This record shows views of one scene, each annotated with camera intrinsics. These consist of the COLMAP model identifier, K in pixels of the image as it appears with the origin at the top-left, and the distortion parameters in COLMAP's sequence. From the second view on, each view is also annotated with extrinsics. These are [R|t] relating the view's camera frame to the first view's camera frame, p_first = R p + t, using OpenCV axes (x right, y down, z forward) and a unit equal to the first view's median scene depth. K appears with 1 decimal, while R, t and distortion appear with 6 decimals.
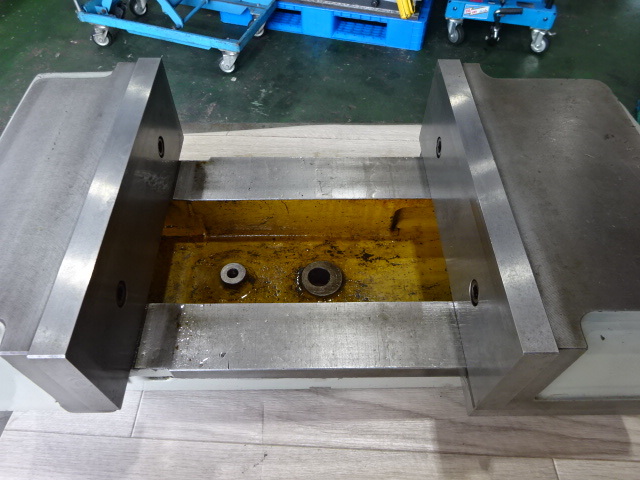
lens RADIAL K [[466.5, 0, 319.3], [0, 466.5, 239.5], [0, 0, 1]] dist [-0.001868, -0.008928]
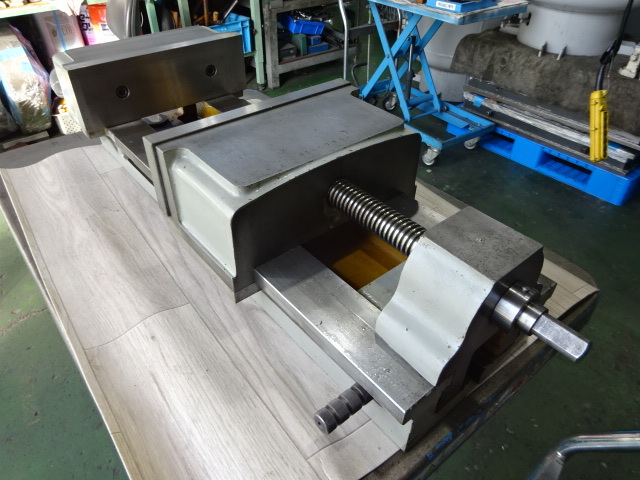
lens RADIAL K [[466.5, 0, 319.3], [0, 466.5, 239.5], [0, 0, 1]] dist [-0.001868, -0.008928]
pose [[0.814718, 0.366164, -0.449621, 0.171334], [-0.469773, 0.871354, -0.141617, 0.093153], [0.339924, 0.326598, 0.881922, -0.056722]]
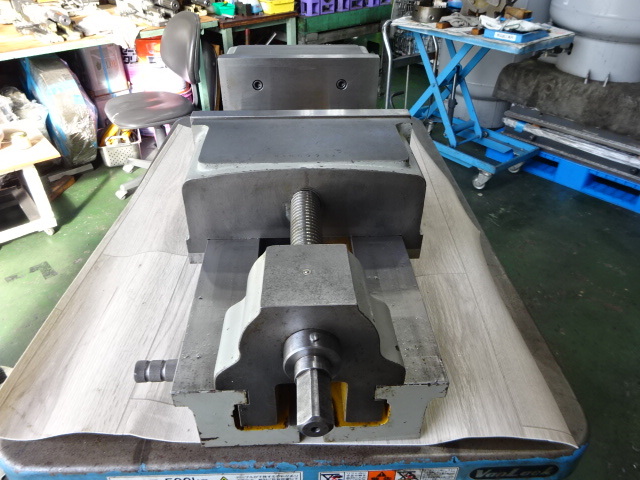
lens RADIAL K [[466.5, 0, 319.3], [0, 466.5, 239.5], [0, 0, 1]] dist [-0.001868, -0.008928]
pose [[0.843165, 0.317344, -0.434011, 0.021130], [-0.437913, 0.873683, -0.211918, 0.177627], [0.311937, 0.368741, 0.875629, -0.115960]]
